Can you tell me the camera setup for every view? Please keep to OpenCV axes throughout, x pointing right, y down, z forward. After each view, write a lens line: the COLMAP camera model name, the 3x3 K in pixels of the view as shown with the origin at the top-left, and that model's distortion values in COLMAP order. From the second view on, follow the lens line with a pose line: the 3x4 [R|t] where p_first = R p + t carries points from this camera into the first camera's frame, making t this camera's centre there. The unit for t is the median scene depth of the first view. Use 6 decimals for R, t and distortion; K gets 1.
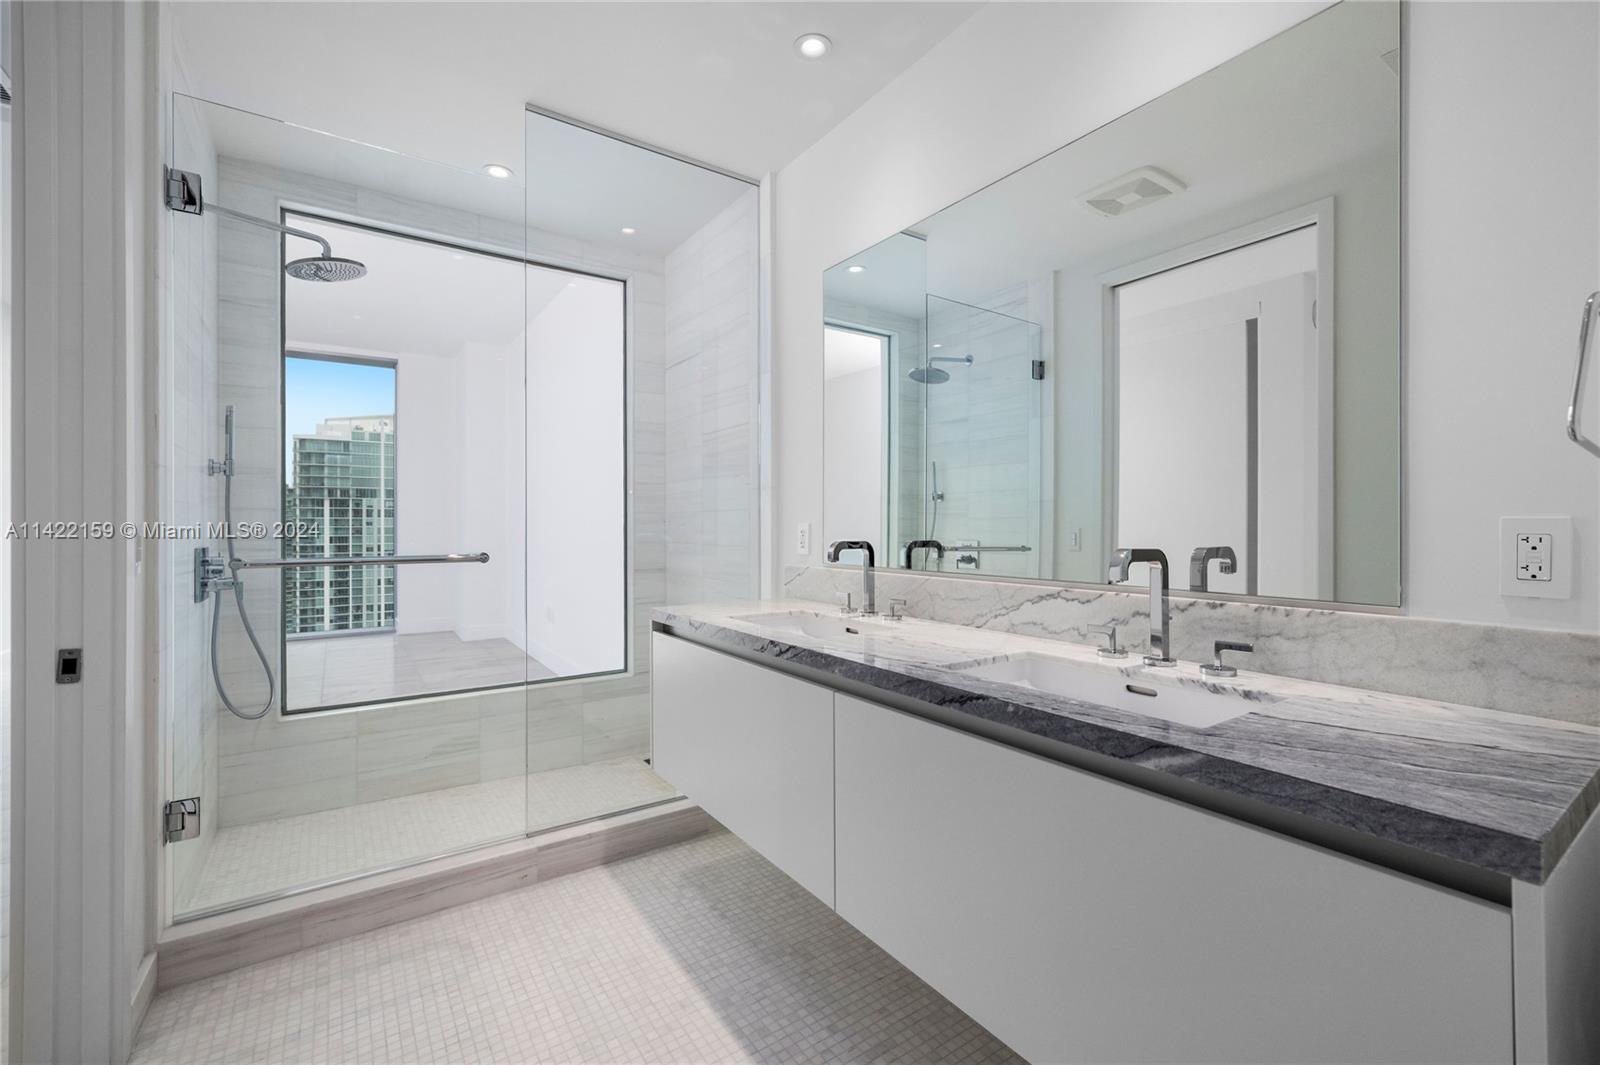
lens RADIAL K [[670.4, 0, 800.2], [0, 670.4, 525.4], [0, 0, 1]] dist [-0.007214, -0.000717]
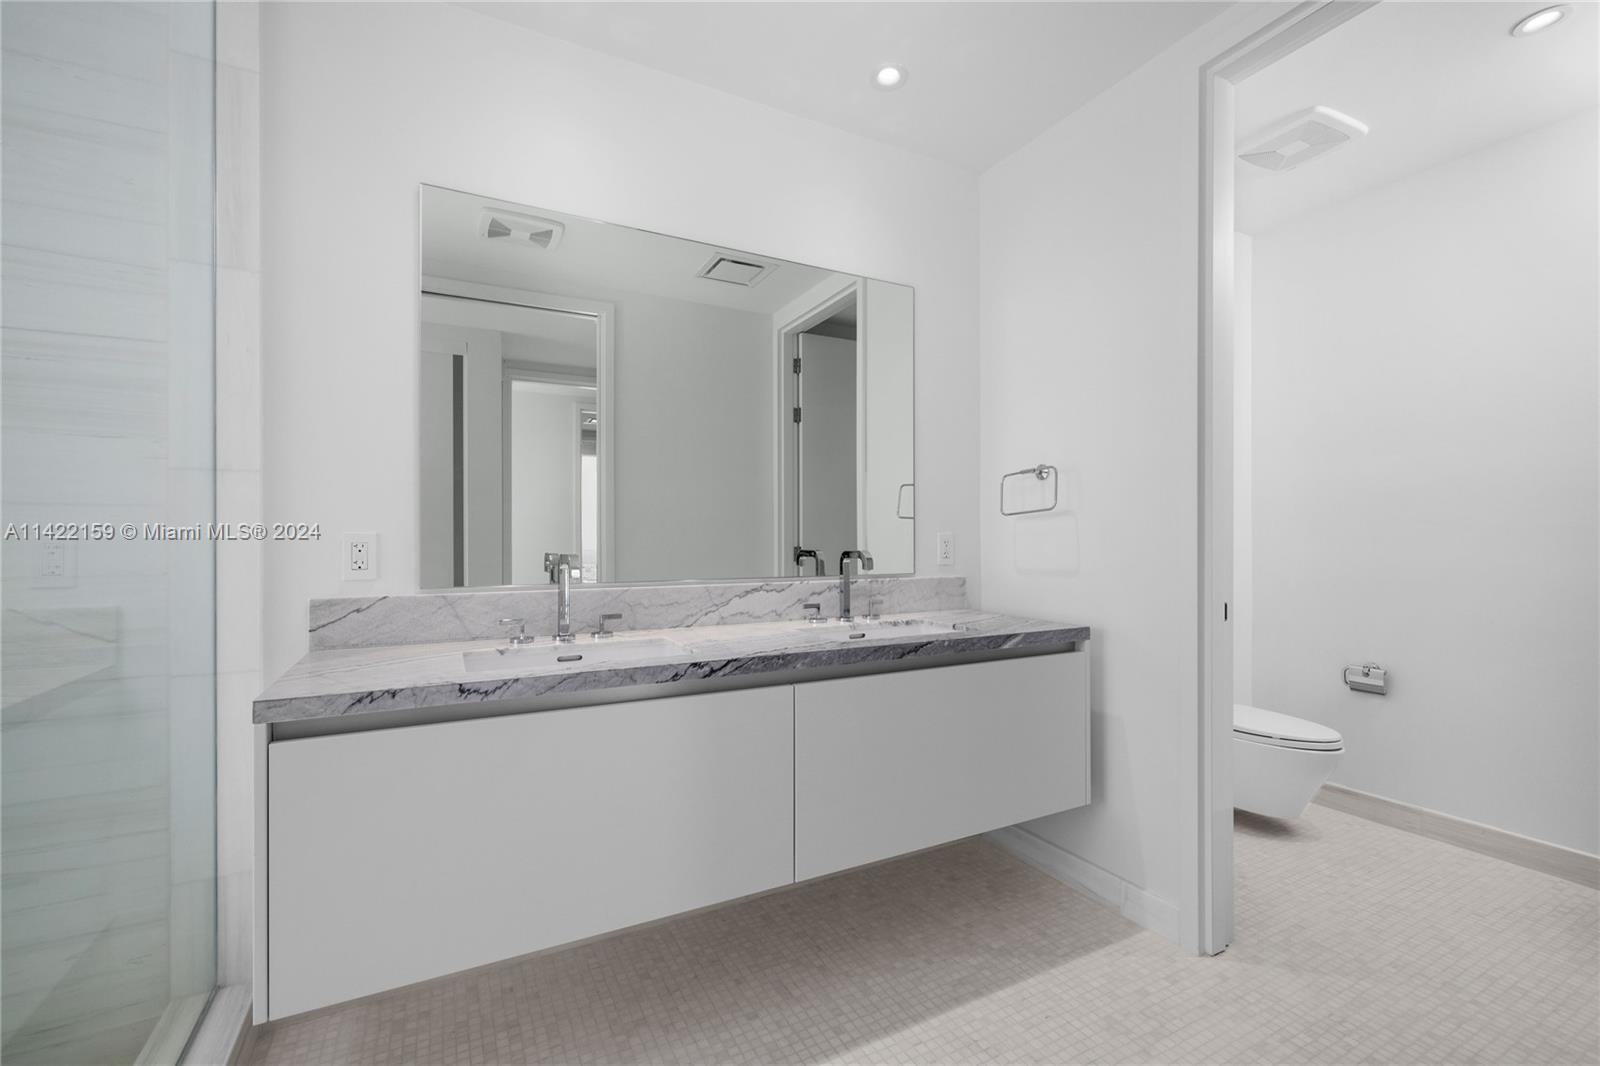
lens RADIAL K [[670.4, 0, 786.1], [0, 670.4, 540.2], [0, 0, 1]] dist [-0.007214, -0.000717]
pose [[0.131778, -0.002016, 0.991277, -0.954495], [0.000828, 0.999998, 0.001924, 0.004887], [-0.991279, 0.000567, 0.131779, 0.786266]]
